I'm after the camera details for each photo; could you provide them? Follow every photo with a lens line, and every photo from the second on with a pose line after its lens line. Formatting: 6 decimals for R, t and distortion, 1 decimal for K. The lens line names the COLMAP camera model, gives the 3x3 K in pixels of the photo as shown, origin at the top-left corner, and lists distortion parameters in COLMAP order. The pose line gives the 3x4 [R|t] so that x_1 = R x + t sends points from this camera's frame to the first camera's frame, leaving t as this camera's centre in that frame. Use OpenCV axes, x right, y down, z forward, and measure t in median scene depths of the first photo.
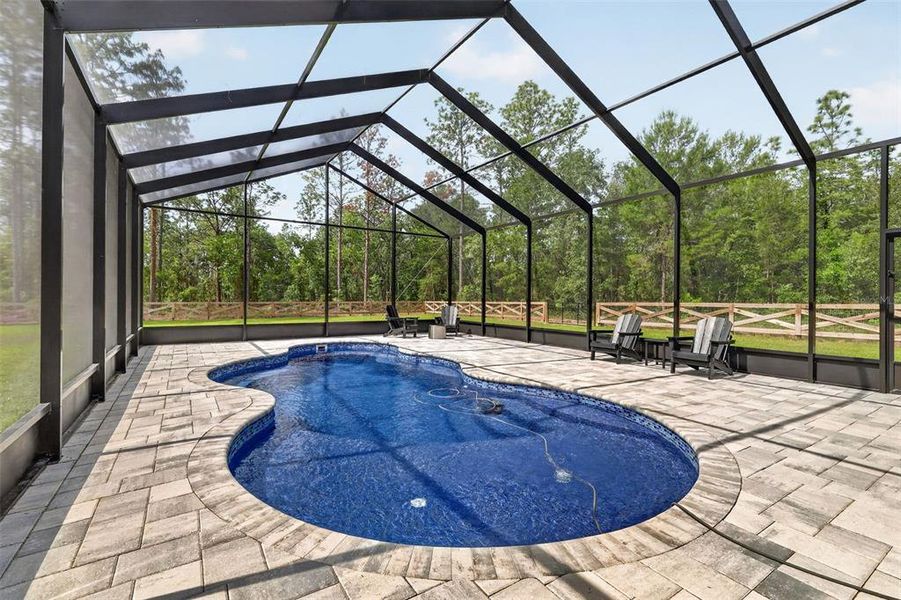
lens RADIAL K [[394.5, 0, 450.5], [0, 394.5, 295.1], [0, 0, 1]] dist [0.003501, 0.000643]
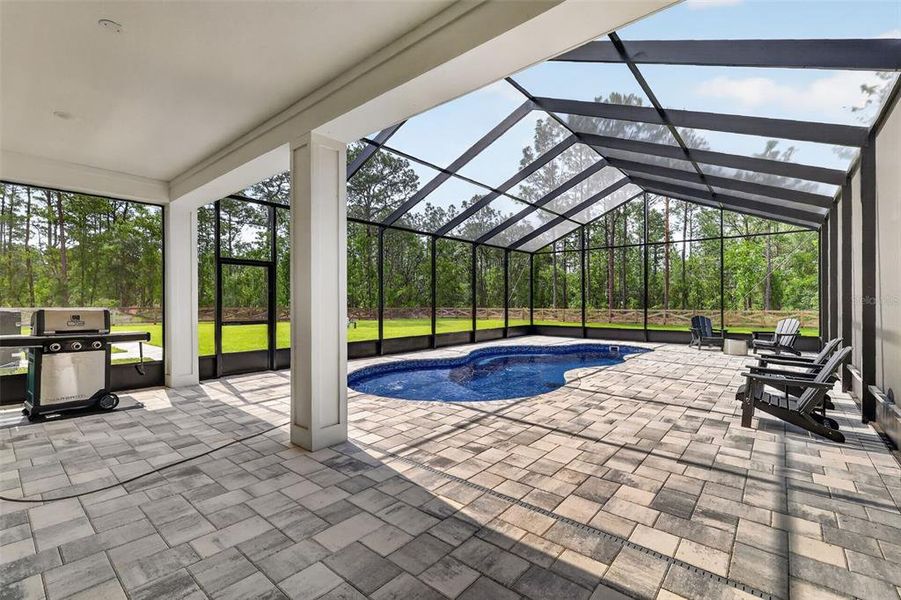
lens RADIAL K [[400.4, 0, 452.8], [0, 400.4, 297.8], [0, 0, 1]] dist [-0.000447, -0.000049]
pose [[0.295914, -0.016616, -0.955070, 2.255471], [0.007605, 0.999858, -0.015038, -0.021422], [0.955184, -0.002813, 0.295998, 0.541730]]
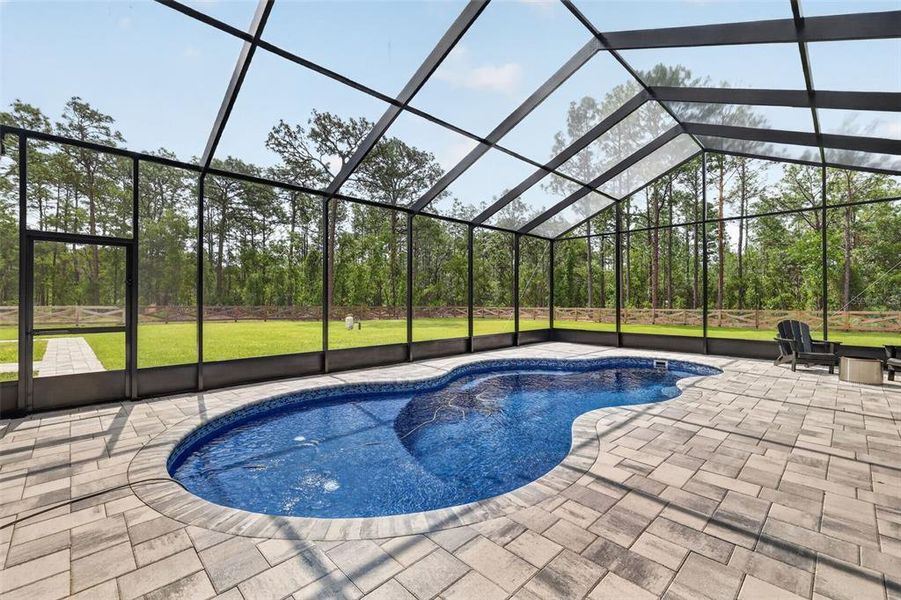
lens RADIAL K [[394.5, 0, 450.5], [0, 394.5, 295.1], [0, 0, 1]] dist [0.003501, 0.000643]
pose [[0.199104, -0.020699, -0.979760, 1.445164], [0.006345, 0.999783, -0.019832, -0.015443], [0.979958, -0.002268, 0.199192, 1.179681]]
